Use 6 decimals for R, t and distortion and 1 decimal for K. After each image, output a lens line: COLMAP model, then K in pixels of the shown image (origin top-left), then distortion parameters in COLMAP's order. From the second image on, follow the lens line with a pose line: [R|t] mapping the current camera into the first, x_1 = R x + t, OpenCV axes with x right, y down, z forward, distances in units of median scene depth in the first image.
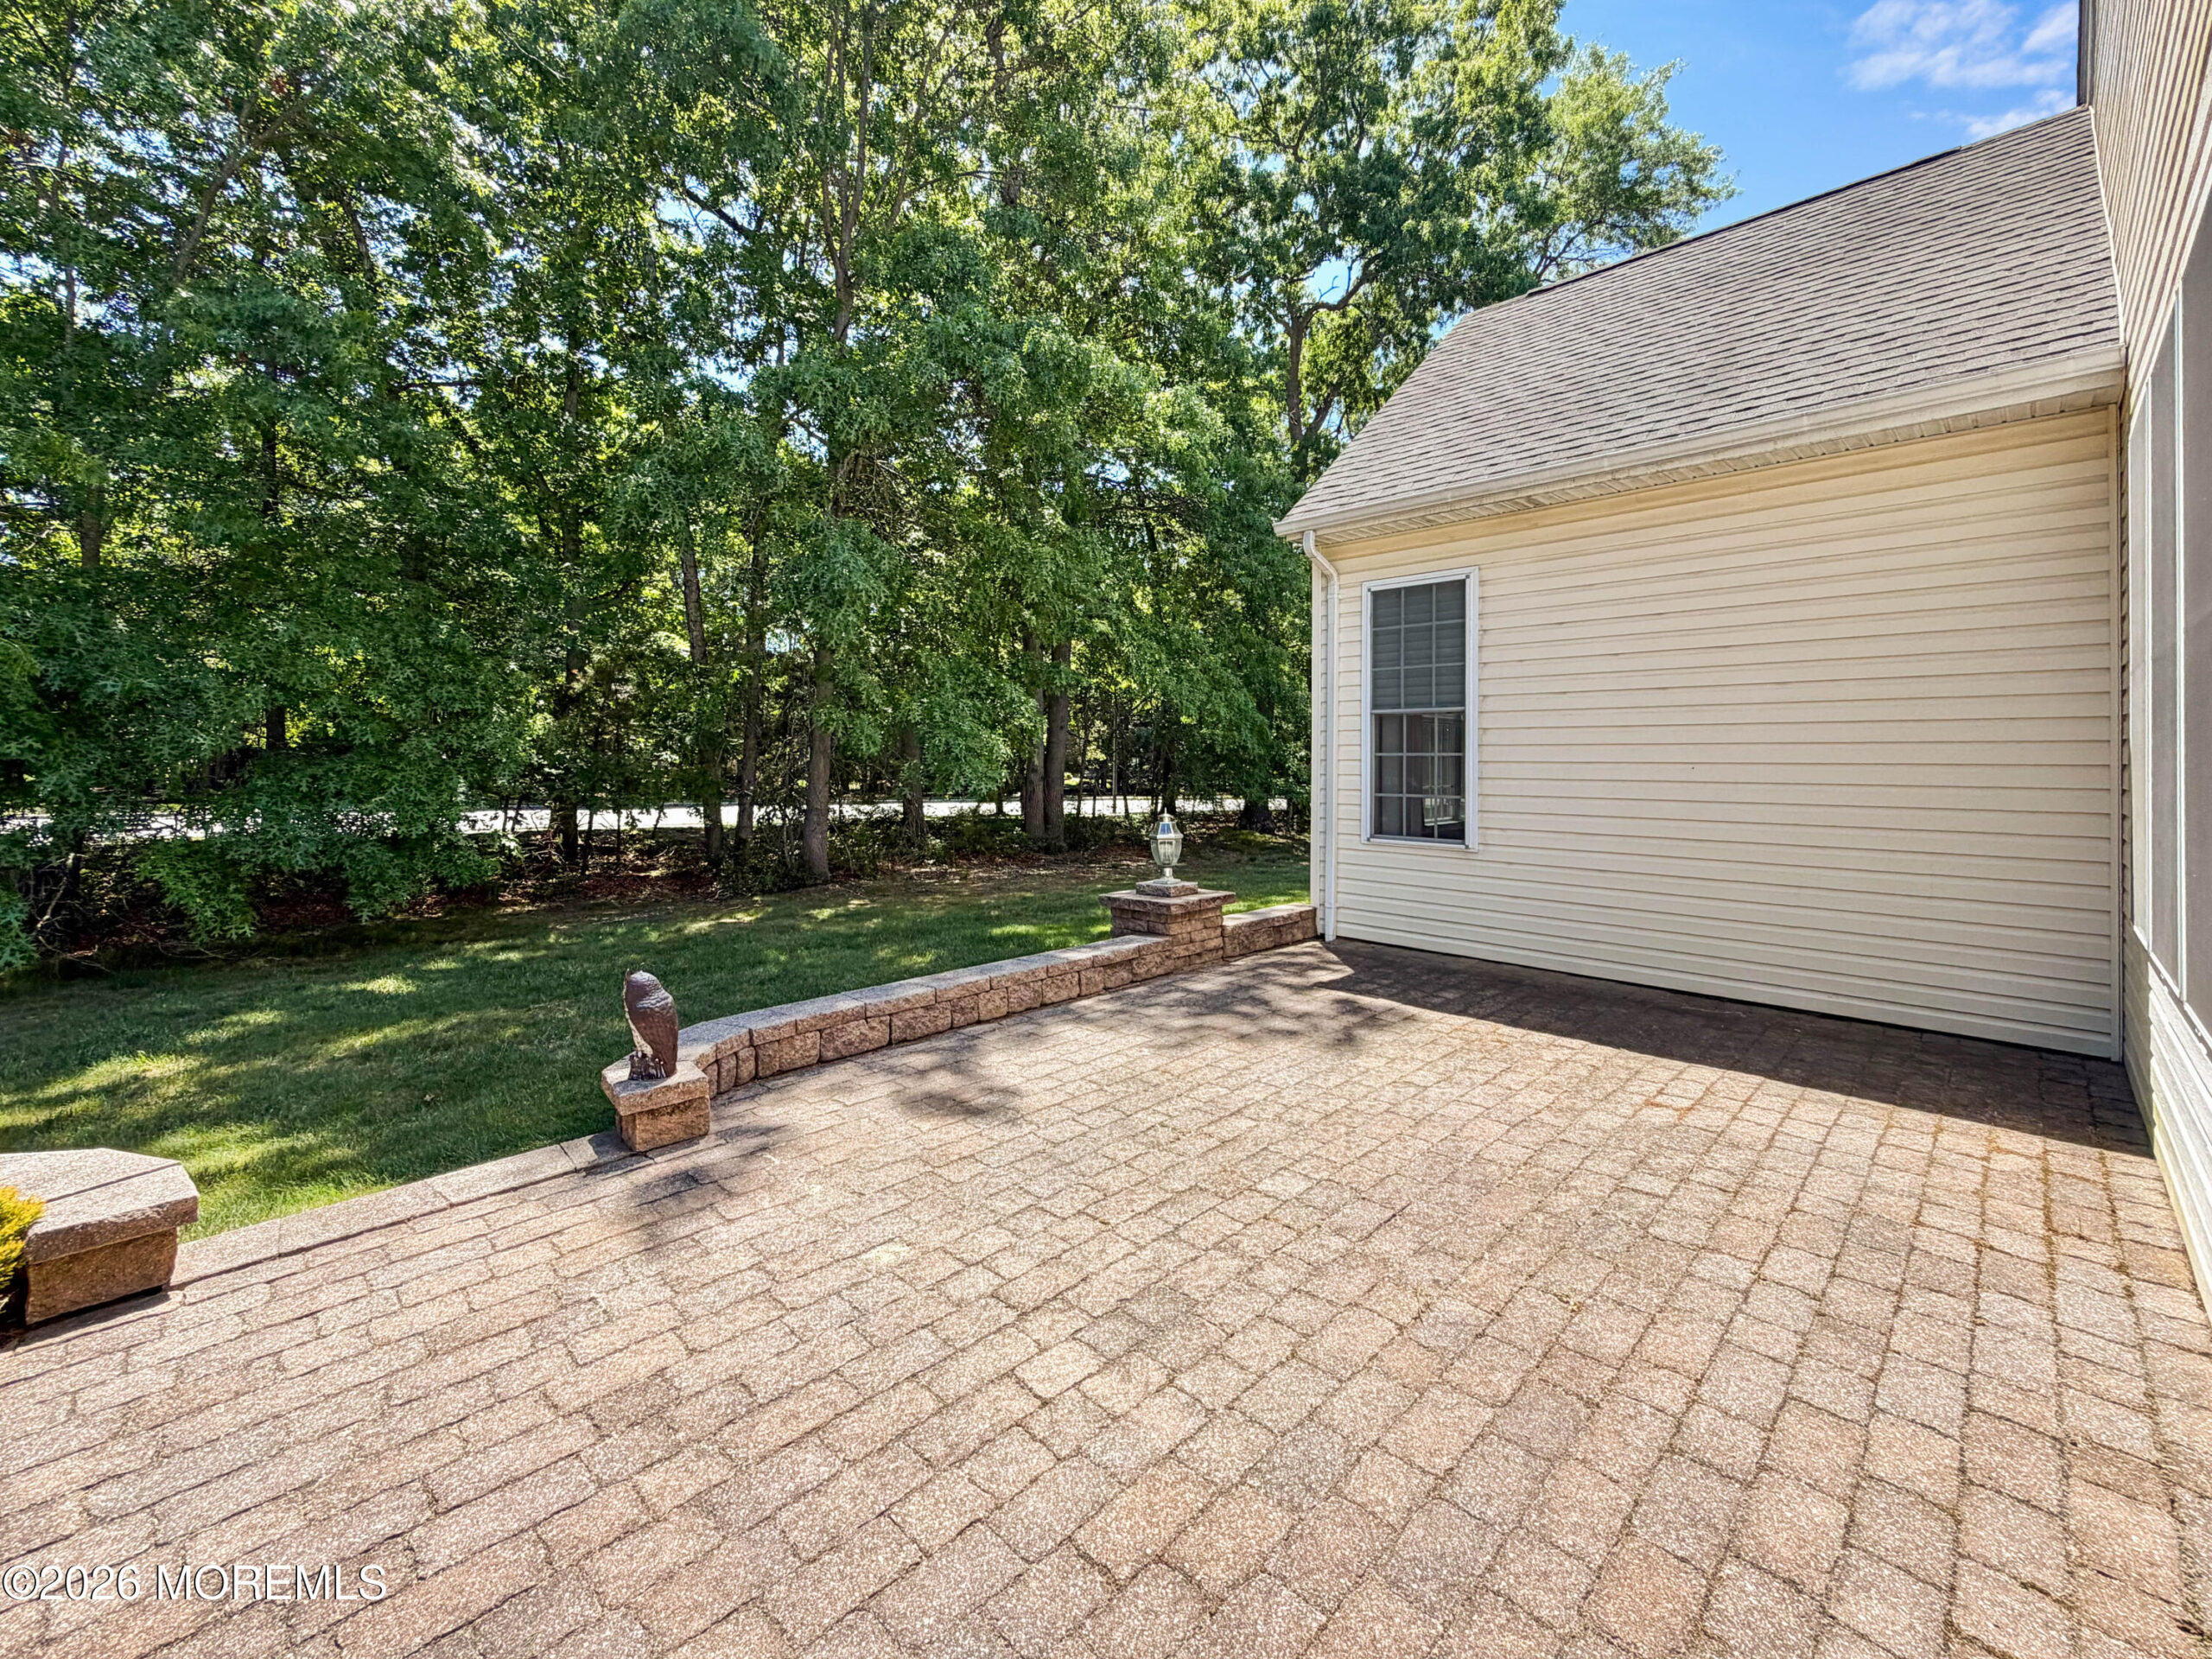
lens RADIAL K [[932.7, 0, 1107.5], [0, 932.7, 750.3], [0, 0, 1]] dist [0.000223, -0.000180]
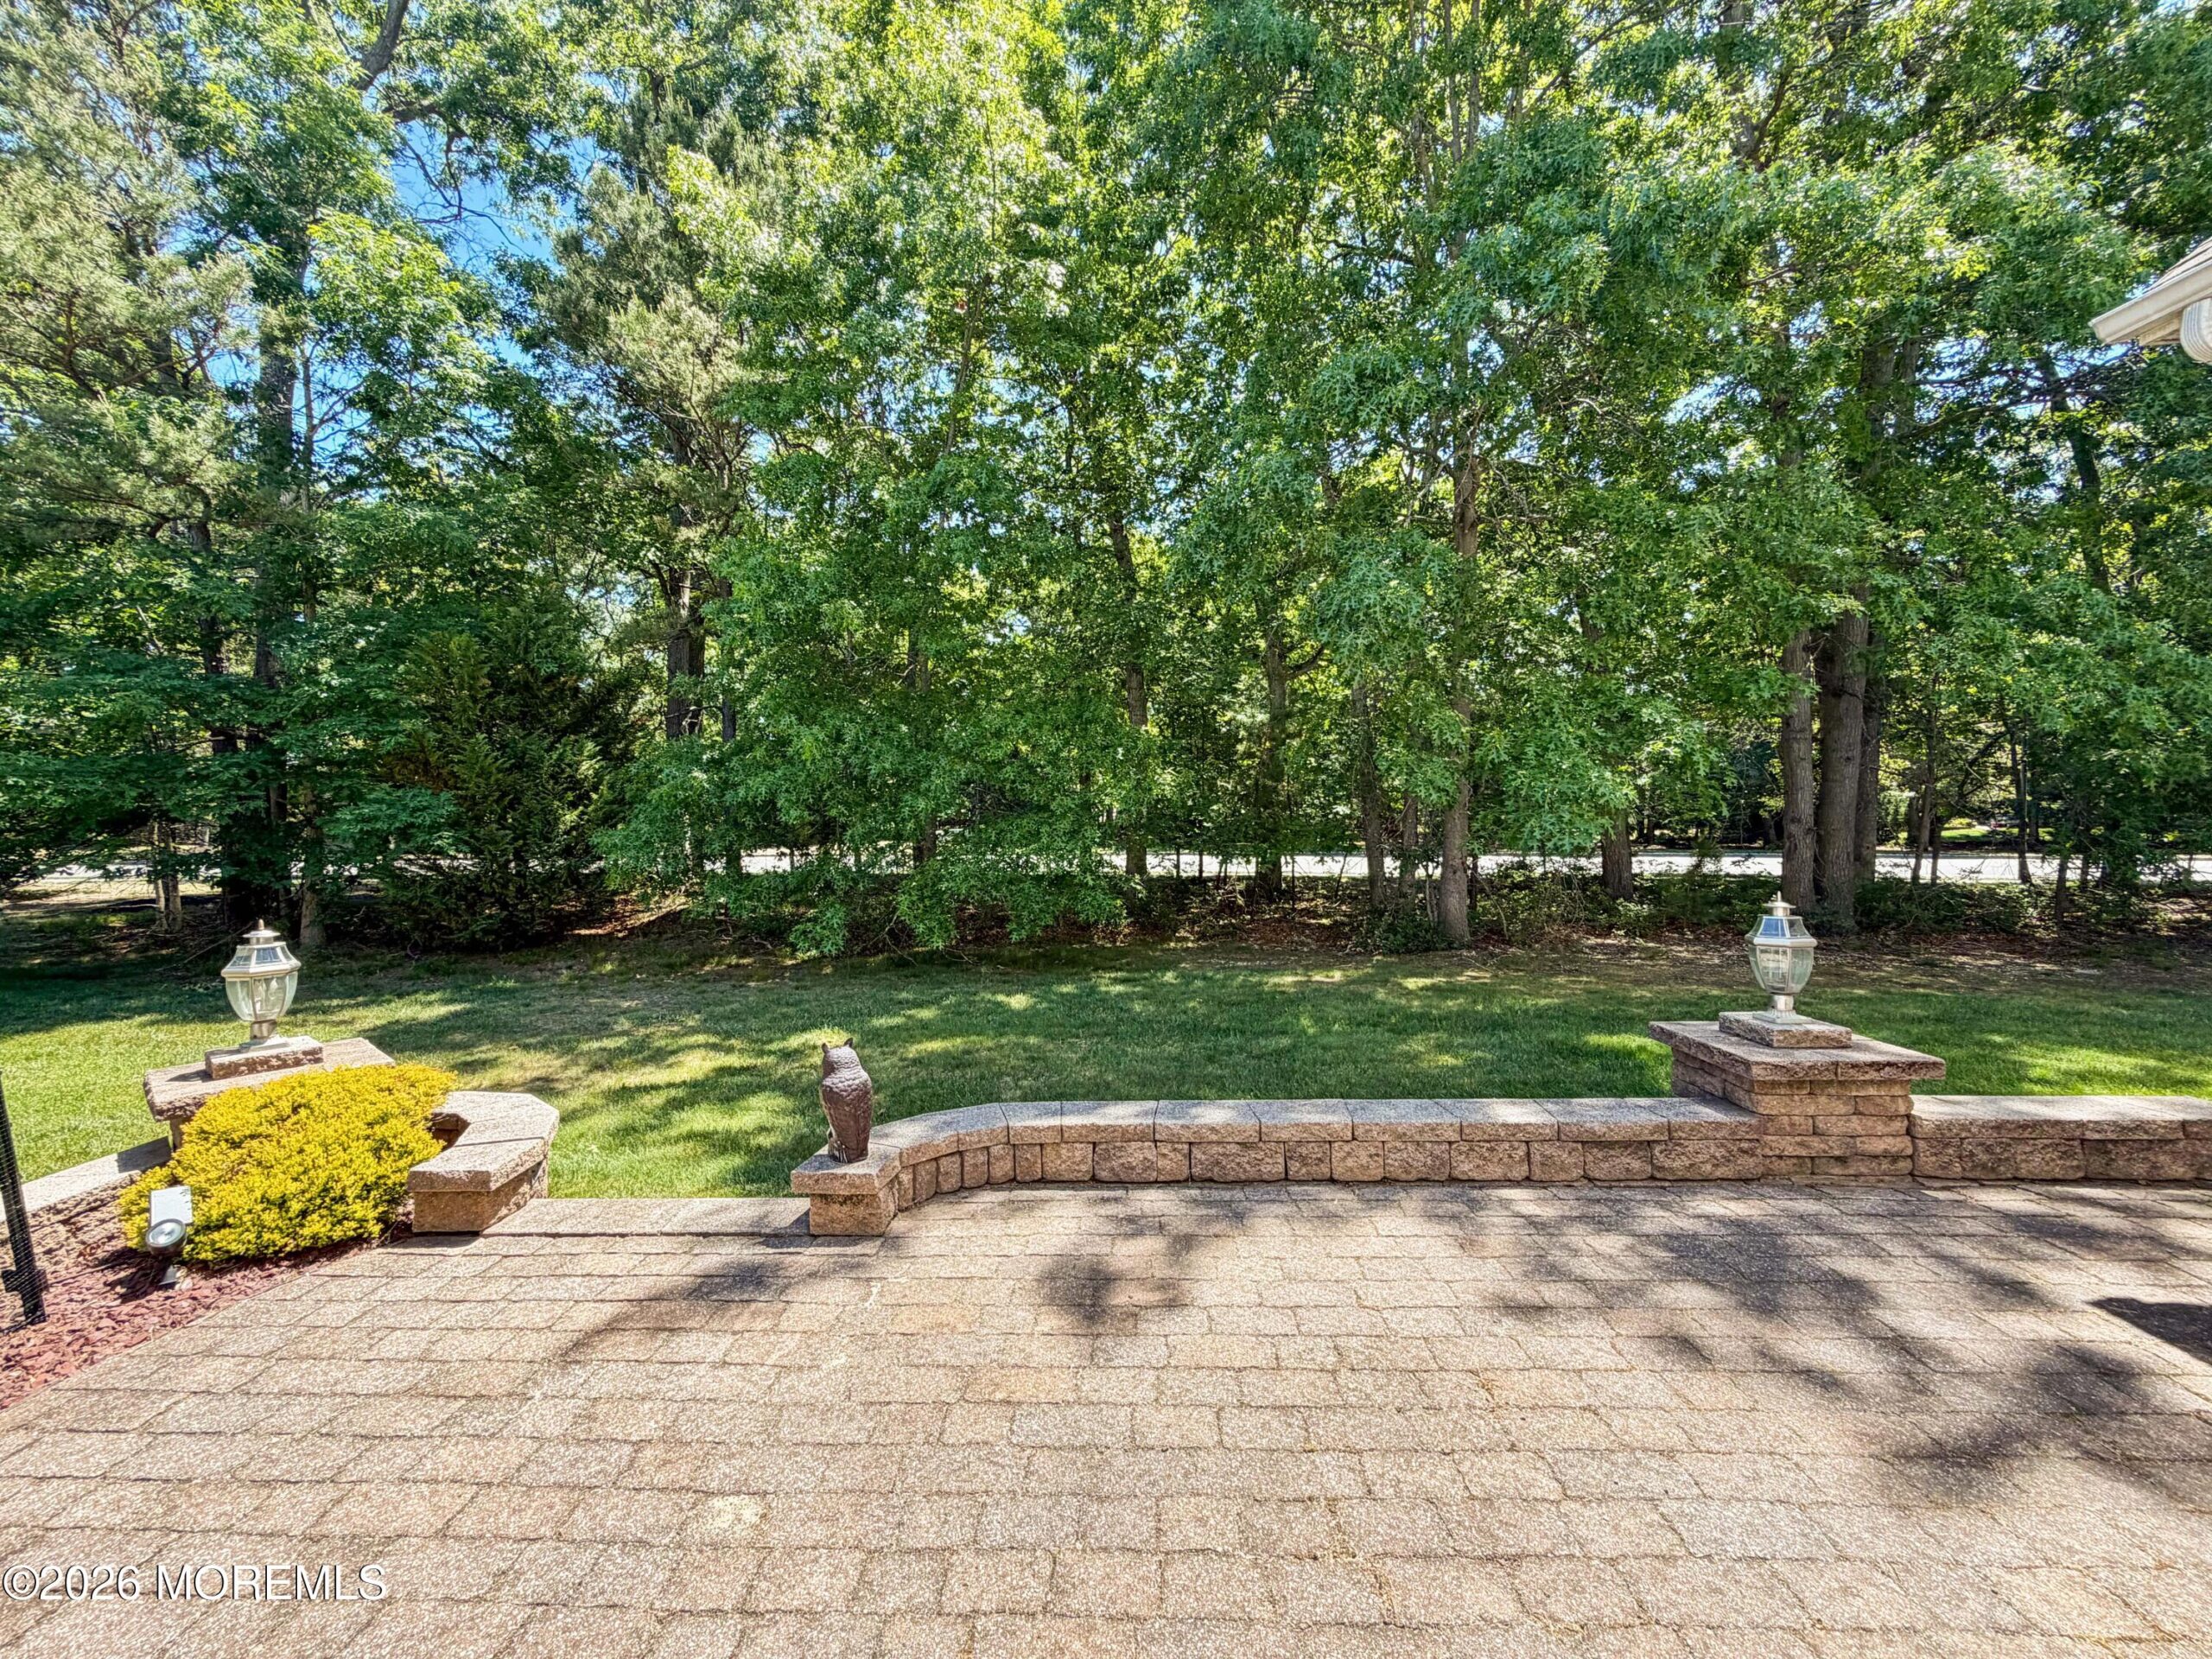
lens RADIAL K [[887.6, 0, 1106.0], [0, 887.6, 829.5], [0, 0, 1]] dist [0.000526, -0.000029]
pose [[0.667650, 0.002041, -0.744473, 0.363987], [0.024585, 0.999390, 0.024788, -0.002539], [0.744069, -0.034853, 0.667193, 0.596761]]
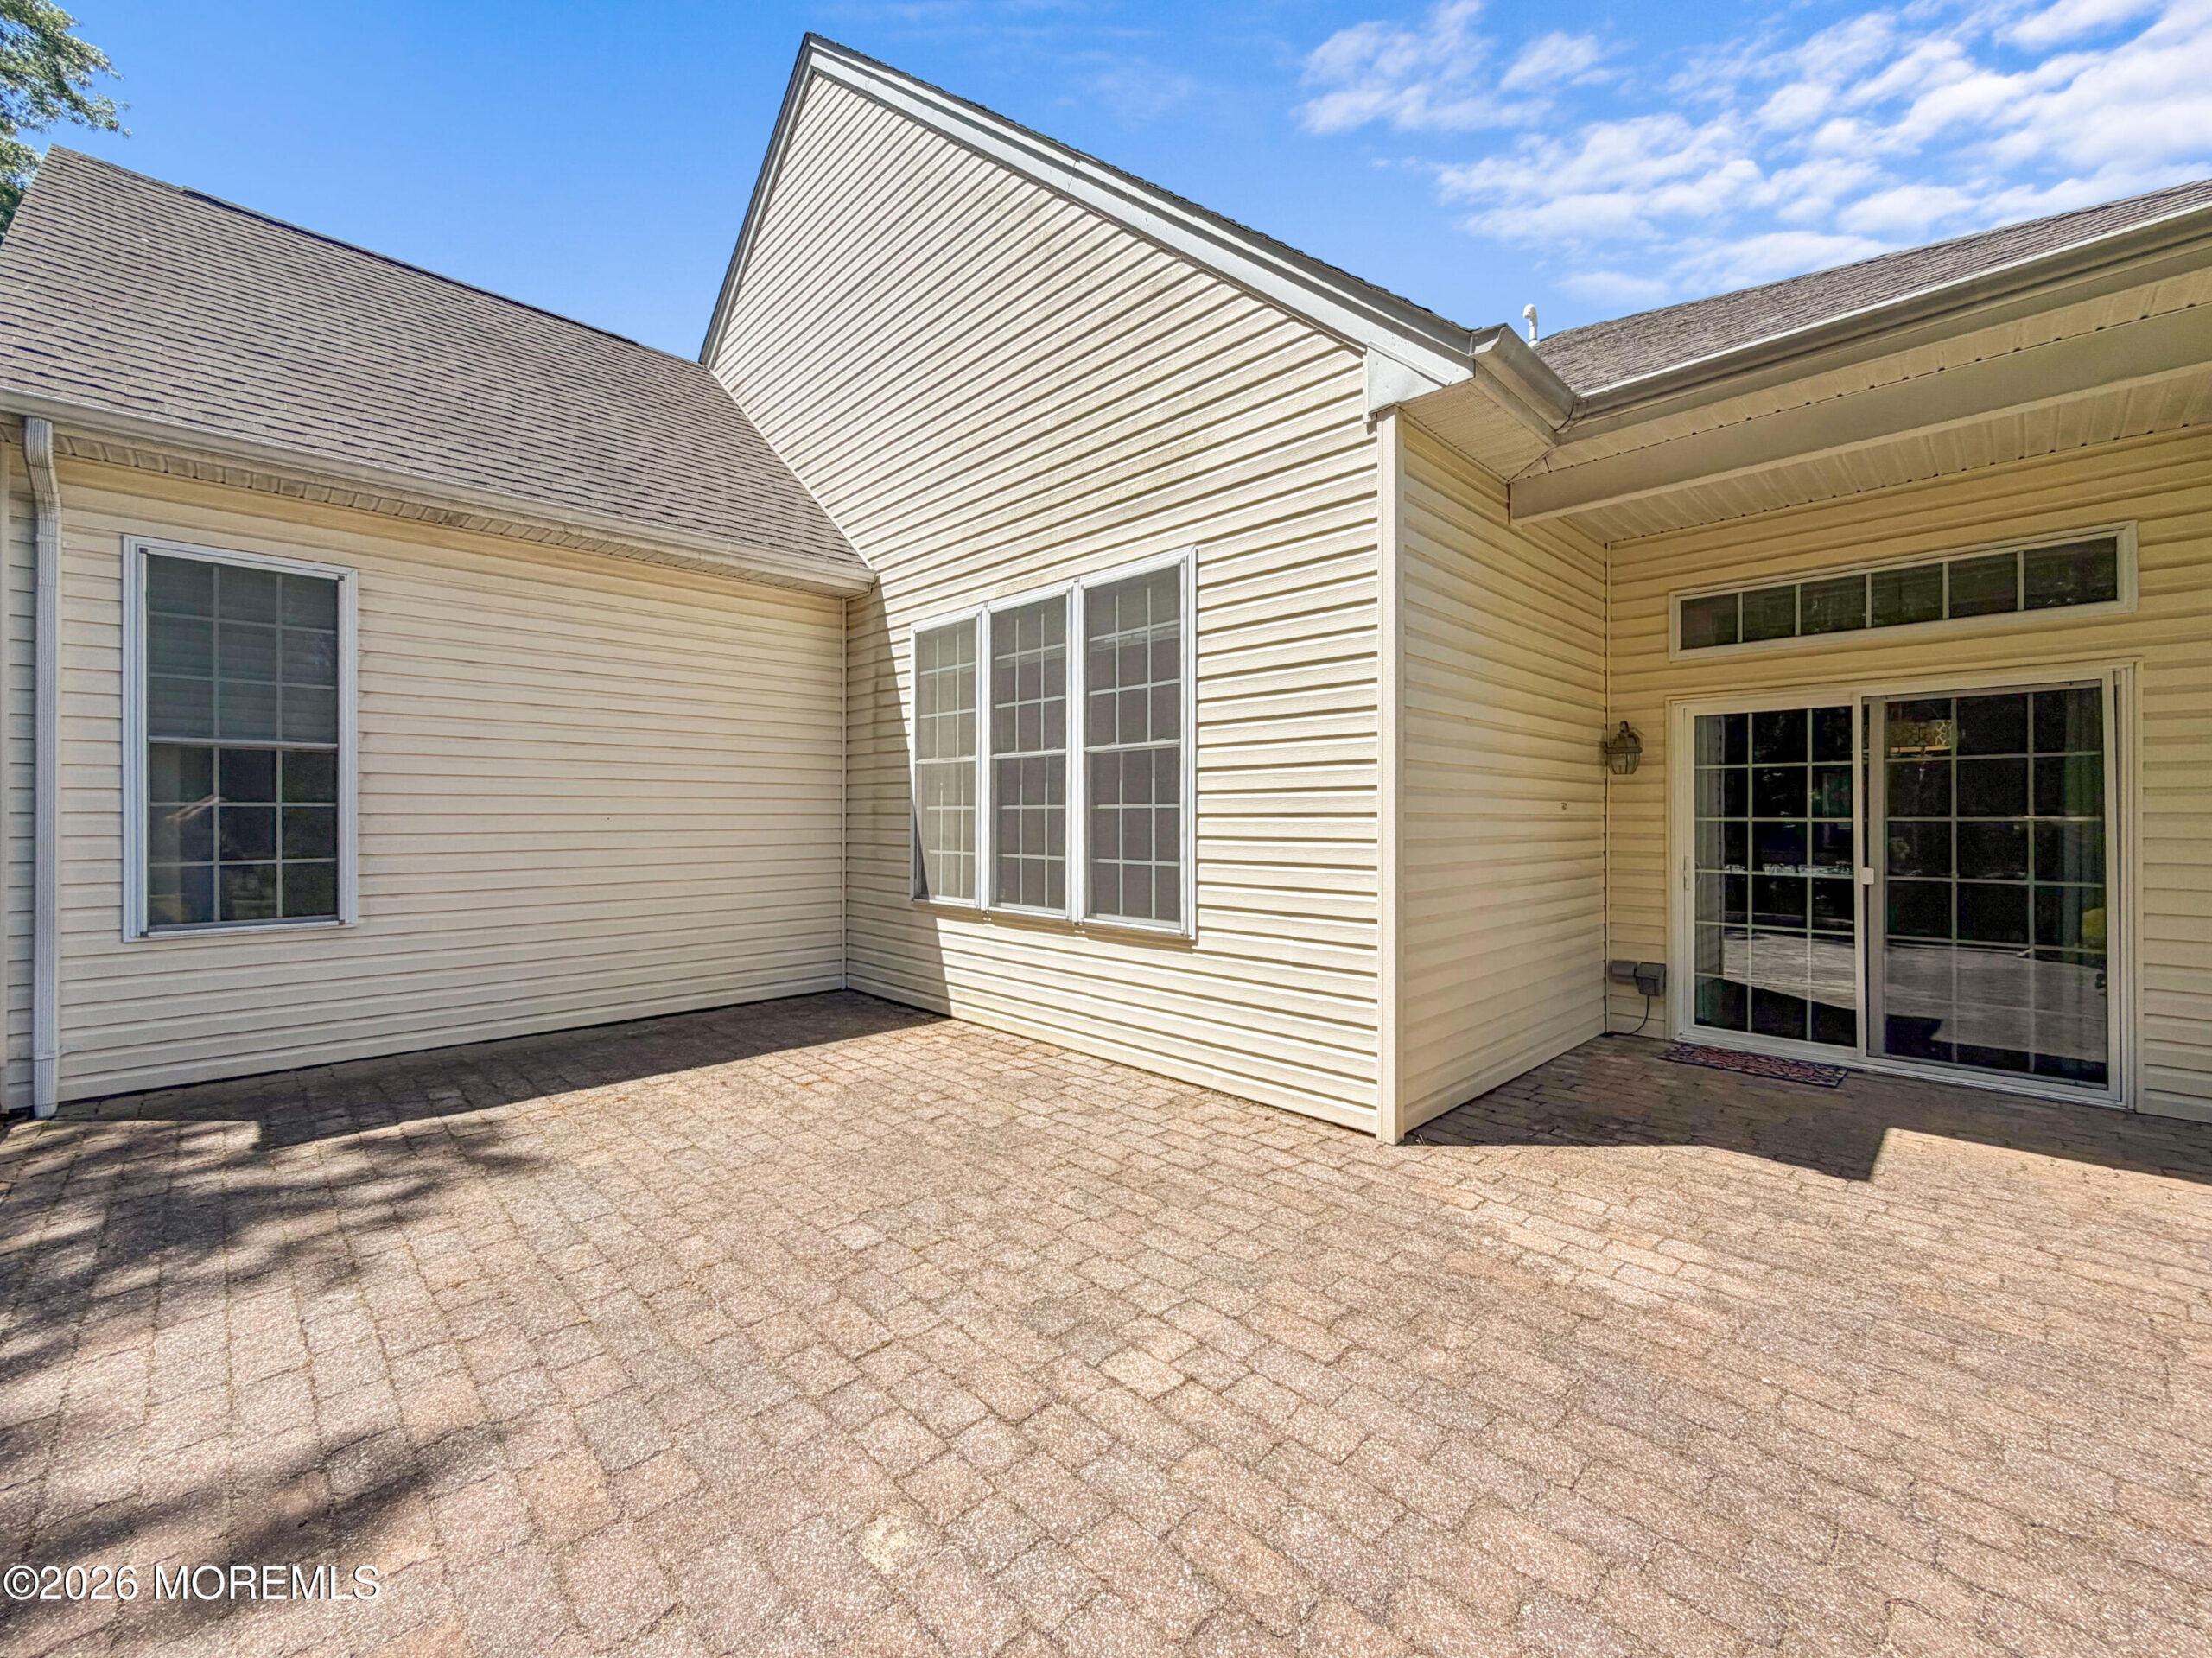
lens RADIAL K [[887.6, 0, 1106.0], [0, 887.6, 829.0], [0, 0, 1]] dist [0.000526, -0.000029]
pose [[0.014425, -0.019134, 0.999713, -0.664783], [-0.007134, 0.999789, 0.019238, 0.010542], [-0.999871, -0.007410, 0.014285, 0.646430]]
